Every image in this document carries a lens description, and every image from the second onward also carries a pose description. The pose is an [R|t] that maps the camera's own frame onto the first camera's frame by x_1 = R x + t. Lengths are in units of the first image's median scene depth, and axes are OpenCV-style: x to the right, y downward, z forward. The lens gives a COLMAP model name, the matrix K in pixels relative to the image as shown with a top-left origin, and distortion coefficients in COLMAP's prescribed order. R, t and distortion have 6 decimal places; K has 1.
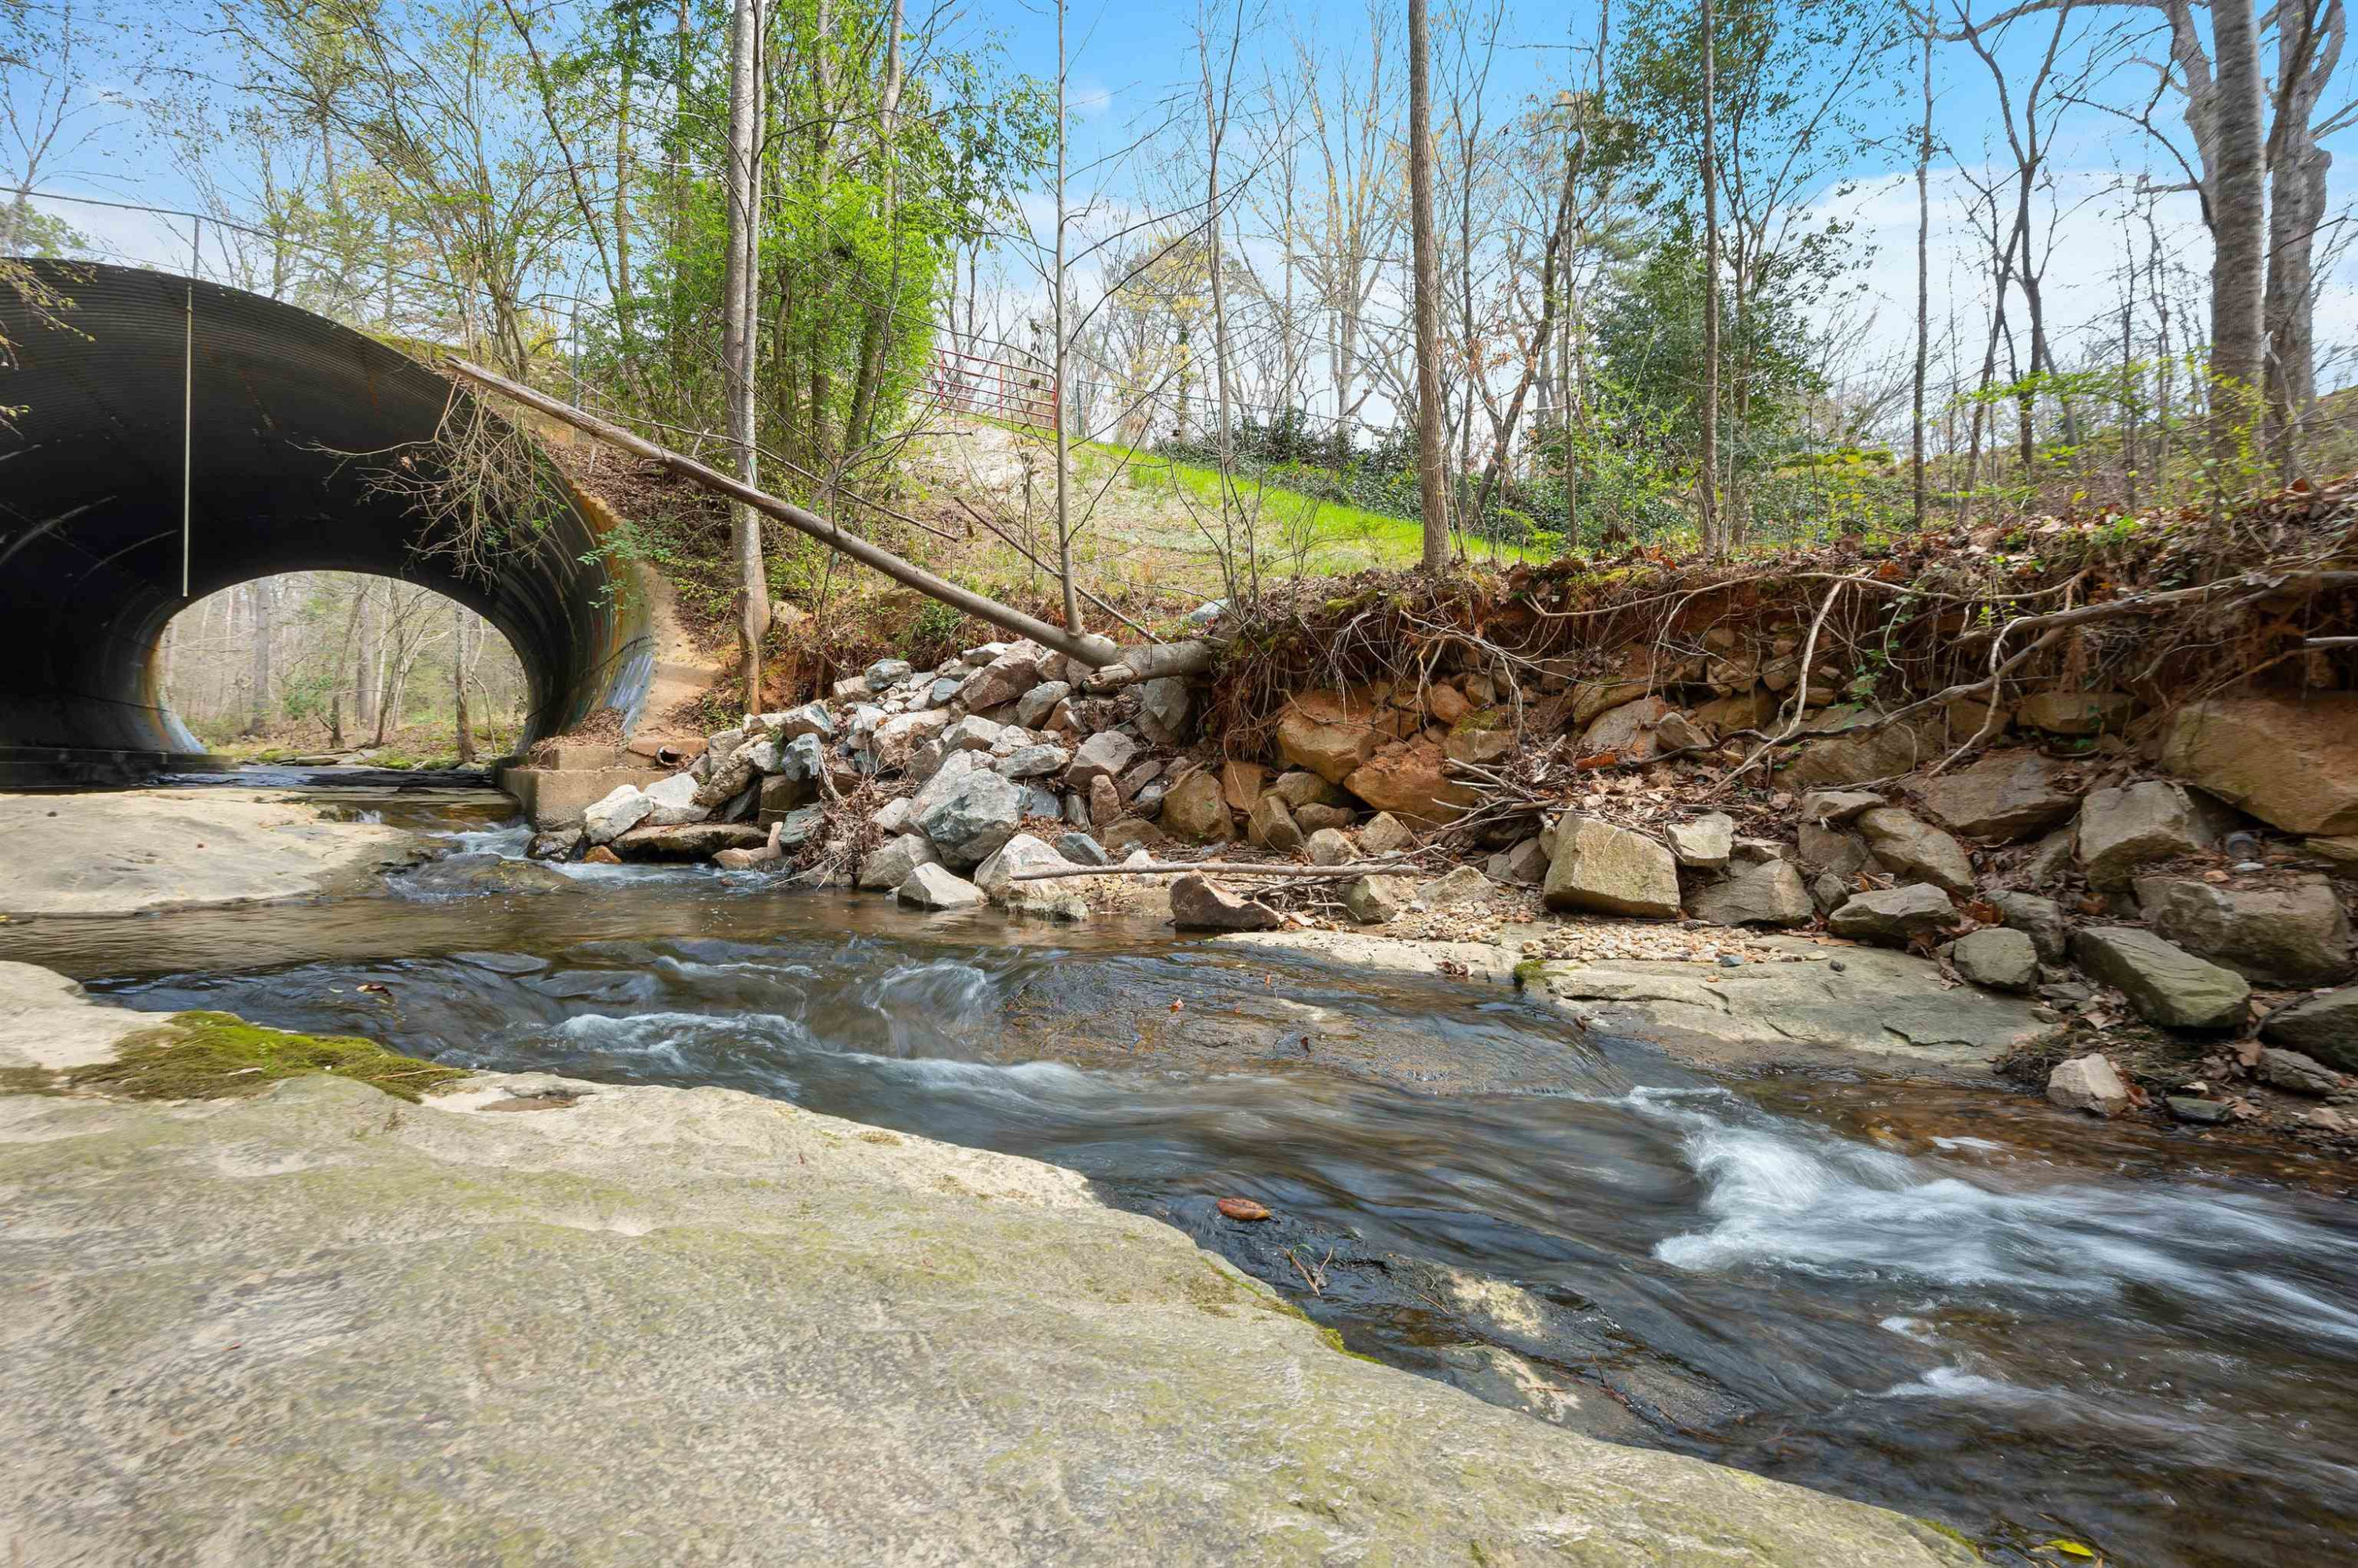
lens RADIAL K [[1207.3, 0, 1170.5], [0, 1207.3, 790.0], [0, 0, 1]] dist [-0.000481, -0.000102]
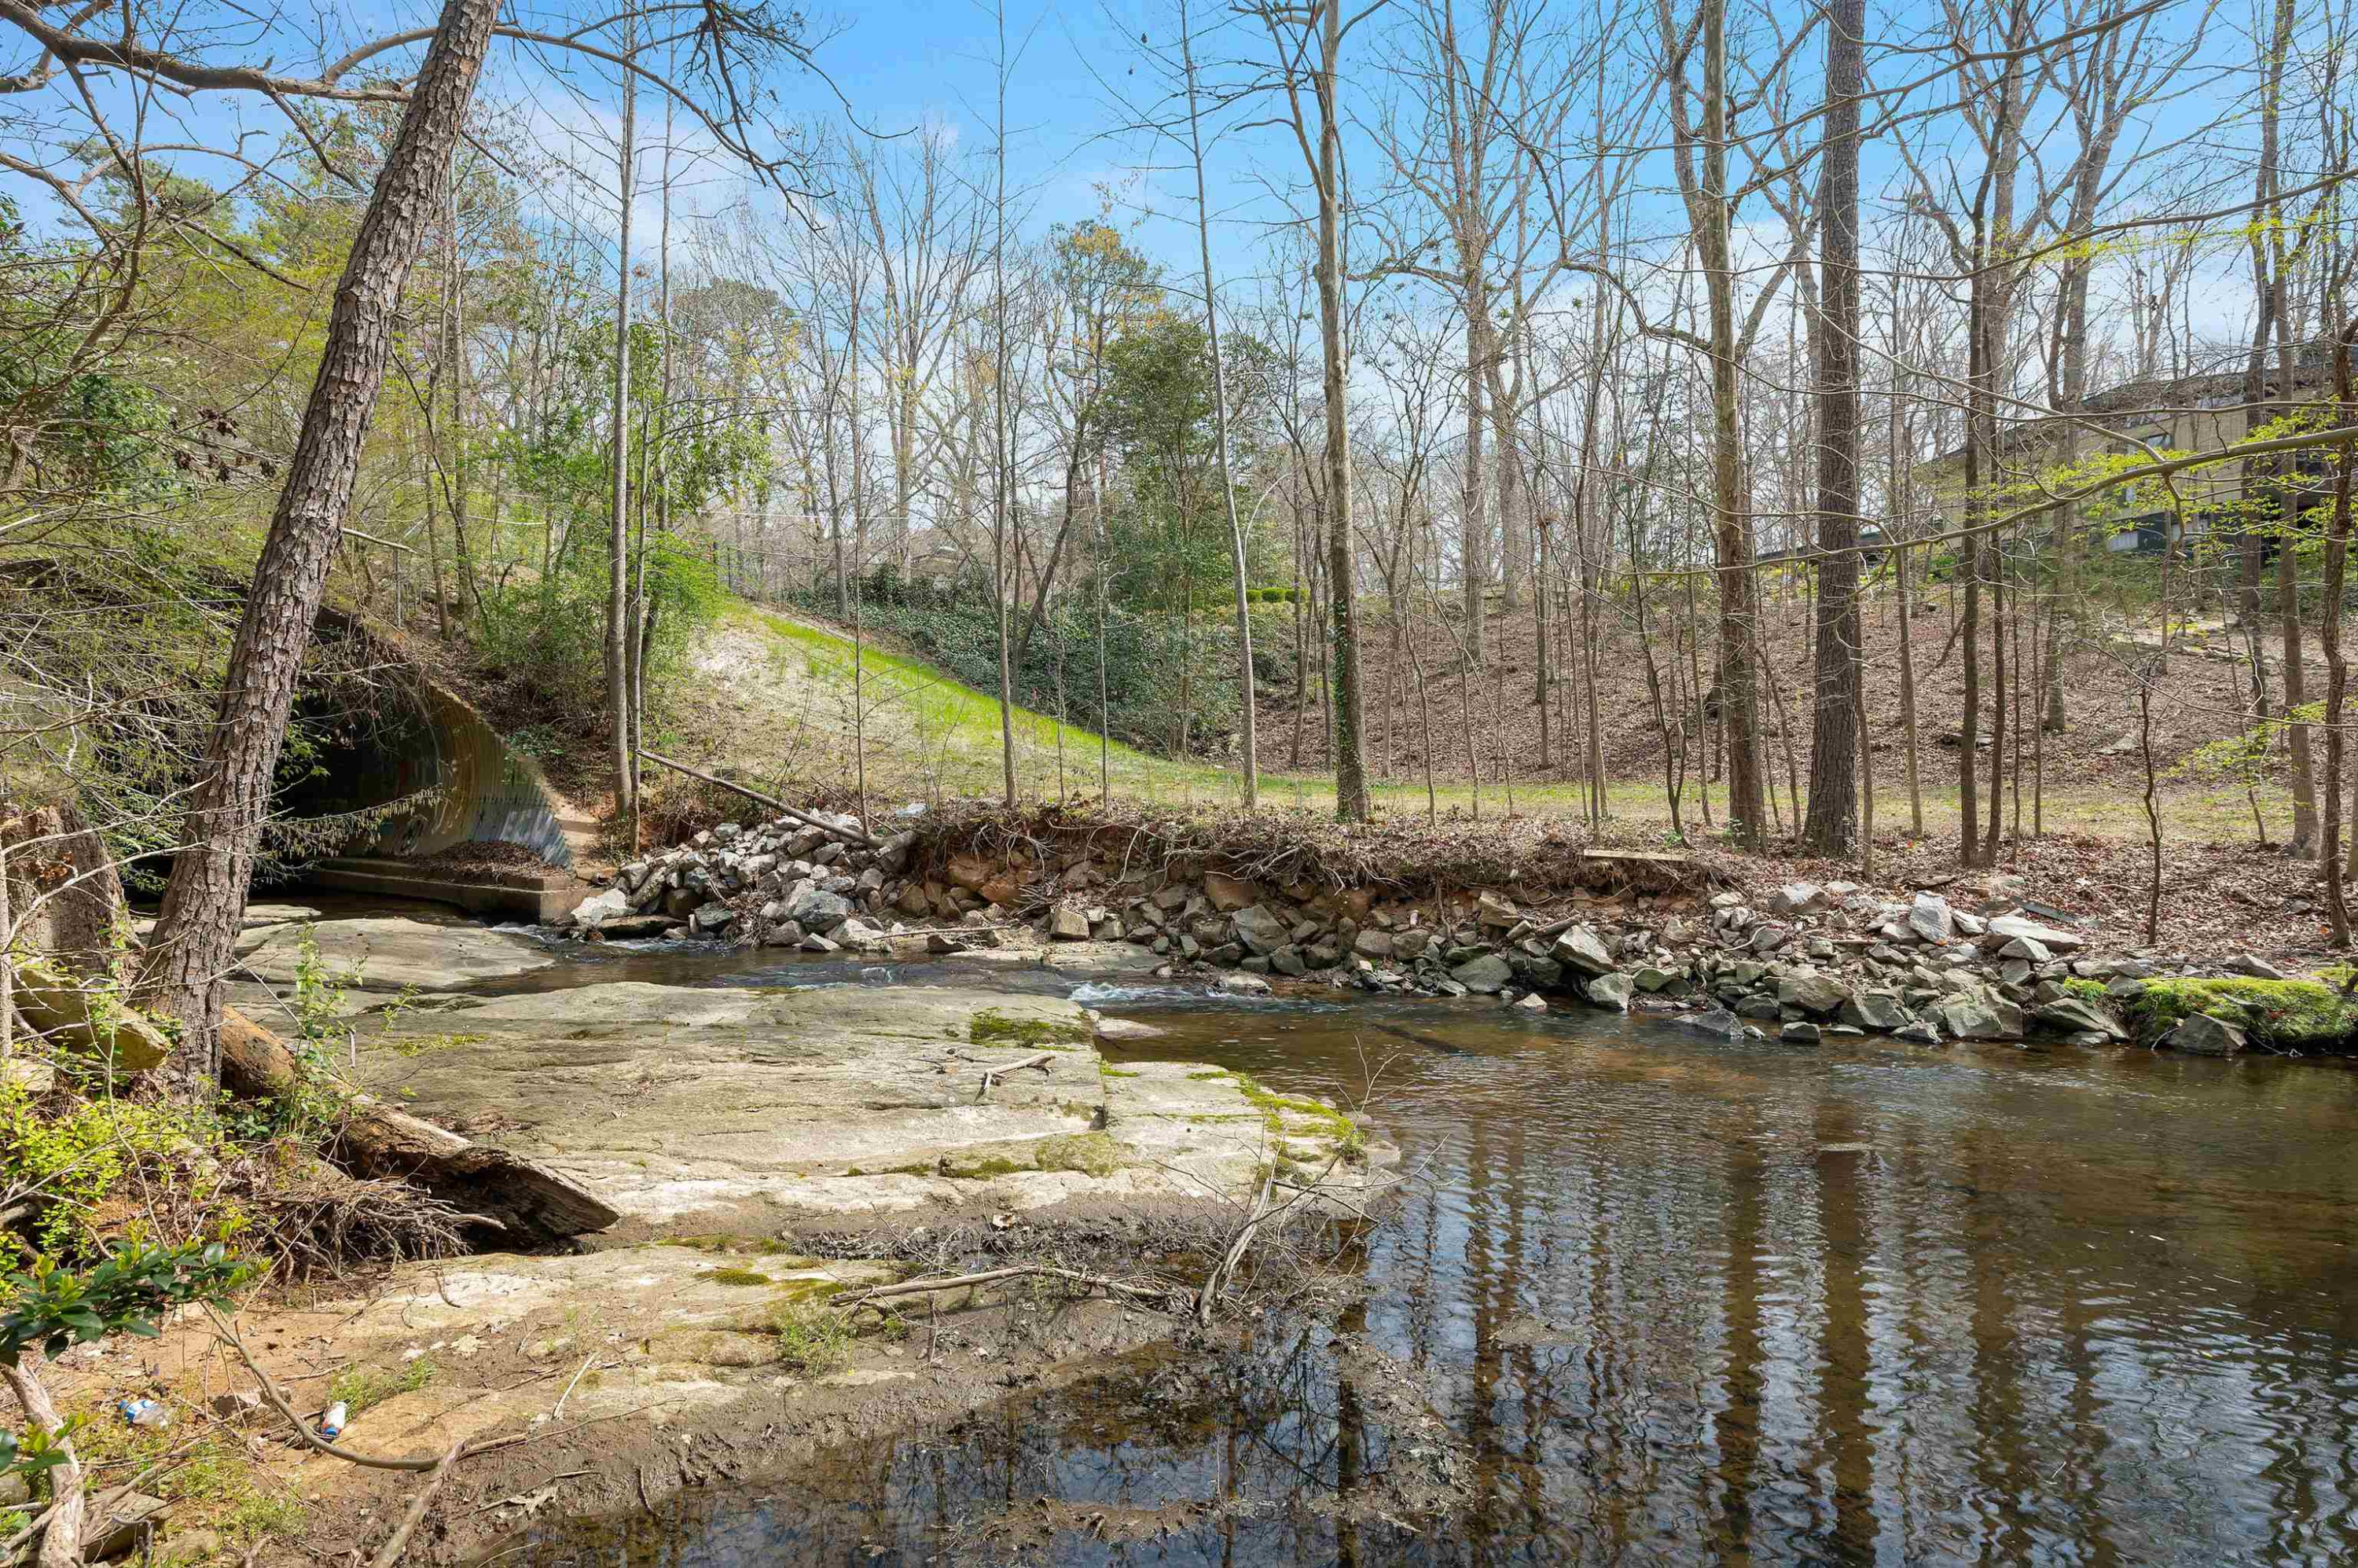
lens RADIAL K [[1207.3, 0, 1170.5], [0, 1207.3, 790.0], [0, 0, 1]] dist [-0.000481, -0.000102]
pose [[0.933572, -0.018718, 0.357900, -0.422857], [0.023772, 0.999670, -0.009727, -0.204210], [-0.357600, 0.017588, 0.933709, -1.679467]]
